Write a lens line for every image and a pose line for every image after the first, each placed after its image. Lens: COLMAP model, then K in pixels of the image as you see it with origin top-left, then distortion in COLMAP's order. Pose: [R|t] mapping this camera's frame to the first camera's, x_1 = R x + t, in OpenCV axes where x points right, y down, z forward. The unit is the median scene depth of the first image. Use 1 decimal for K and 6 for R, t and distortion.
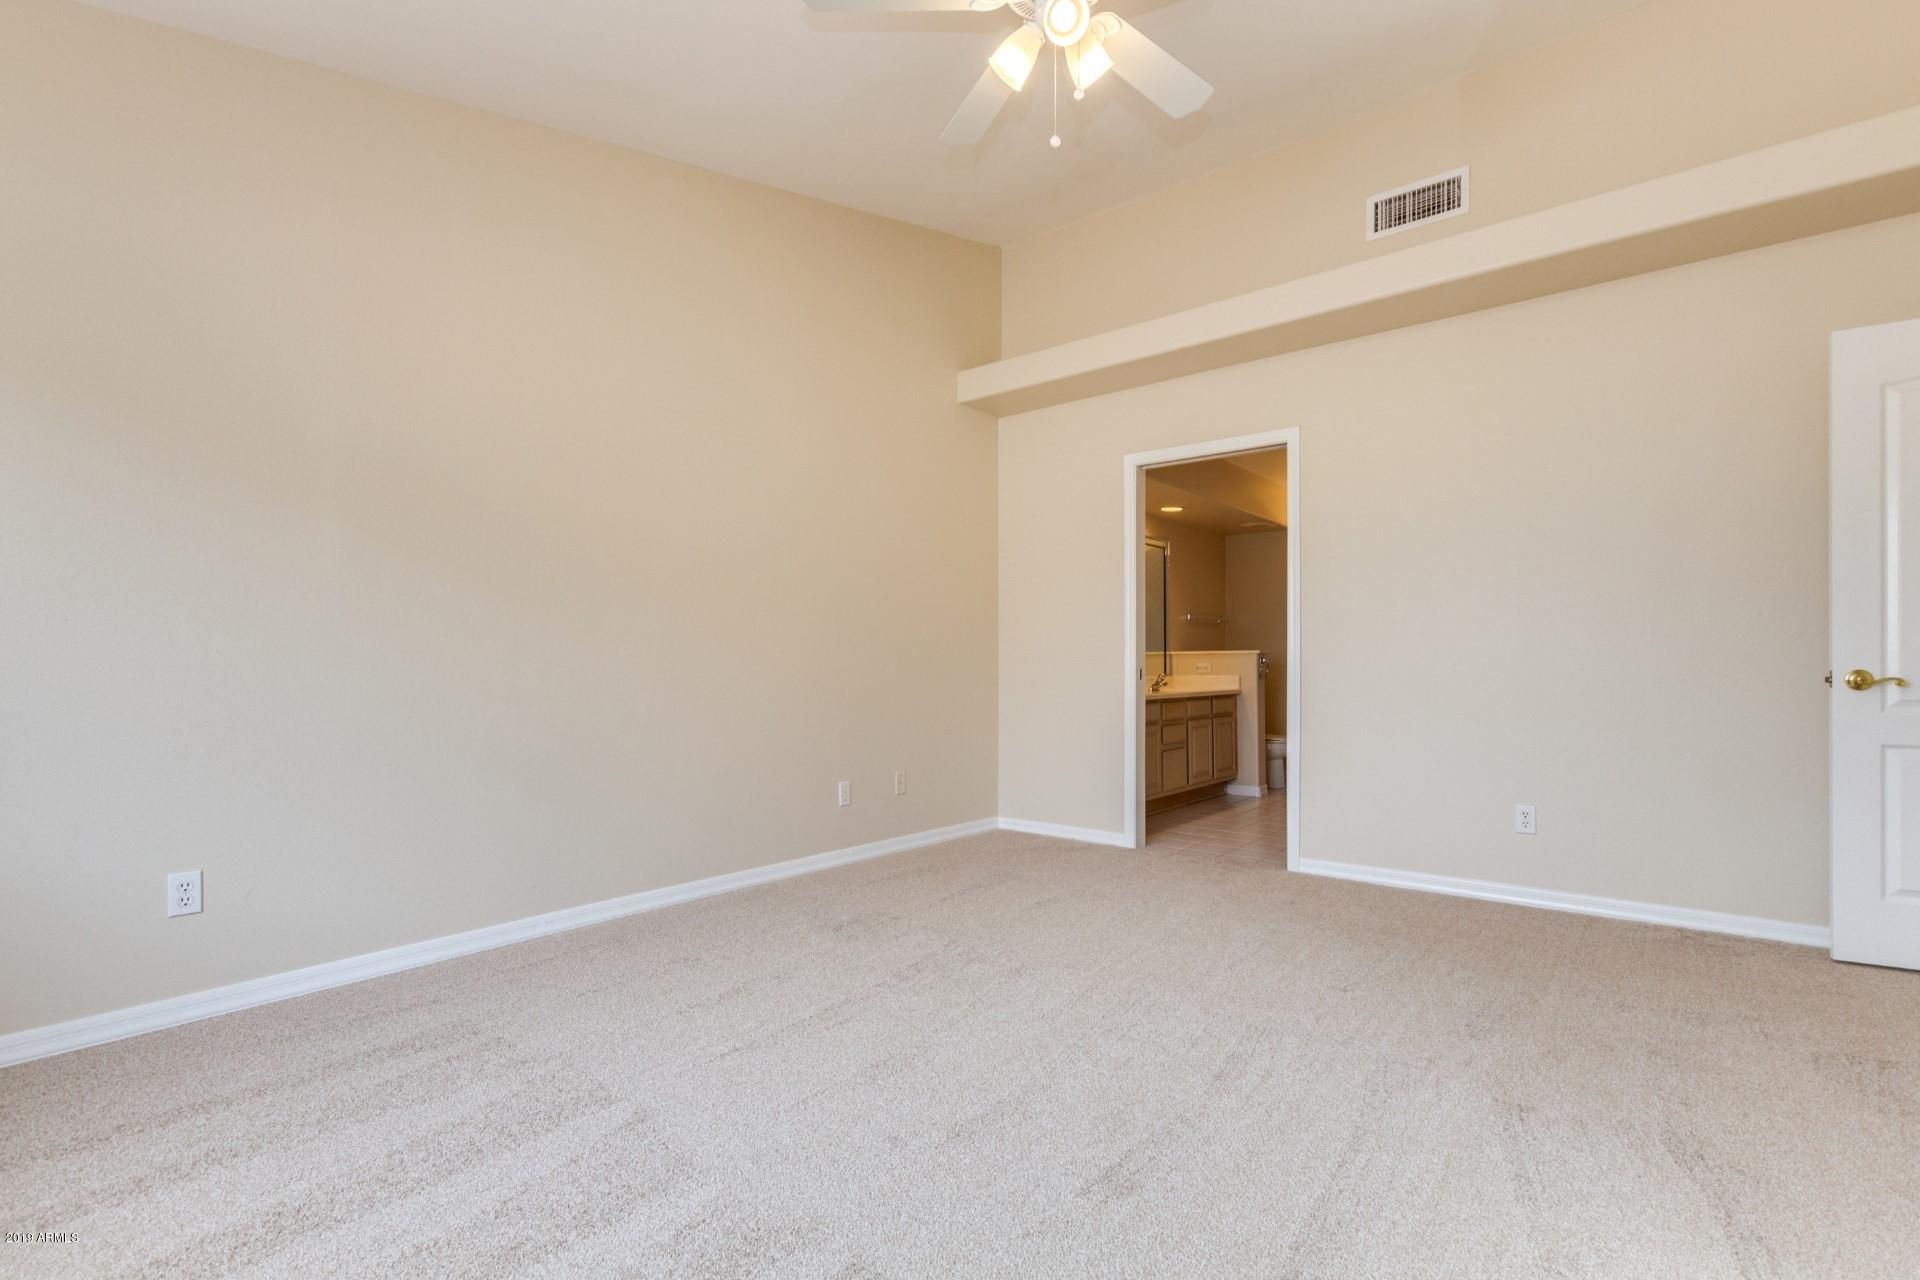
lens RADIAL K [[907.2, 0, 958.6], [0, 907.2, 667.4], [0, 0, 1]] dist [0.000476, 0.000046]
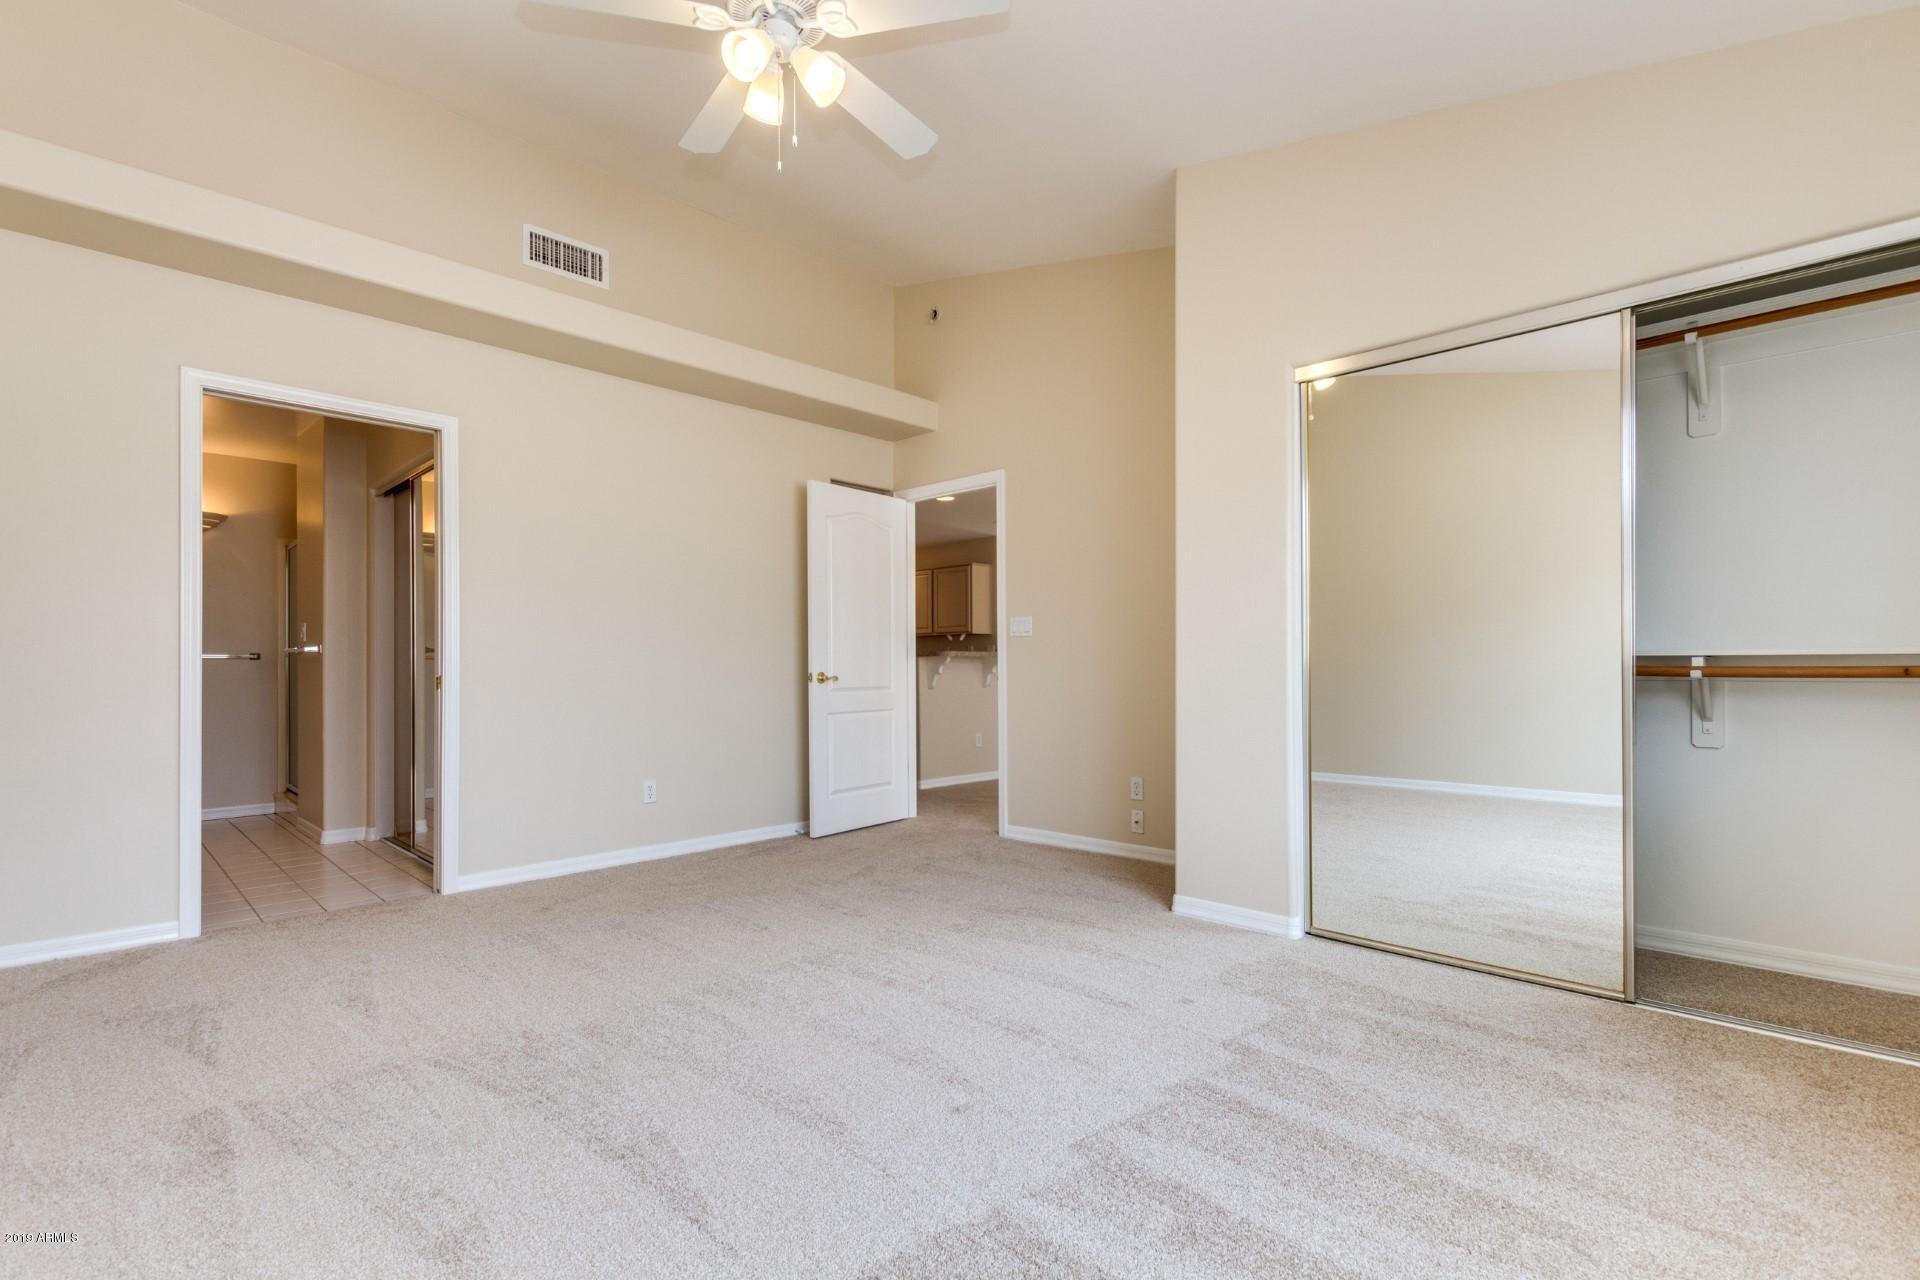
lens RADIAL K [[869.5, 0, 984.1], [0, 869.5, 658.0], [0, 0, 1]] dist [0.000053, 0.000106]
pose [[0.055783, 0.013847, 0.998347, -0.529643], [0.009712, 0.999849, -0.014411, 0.002629], [-0.998396, 0.010500, 0.055640, 0.437950]]
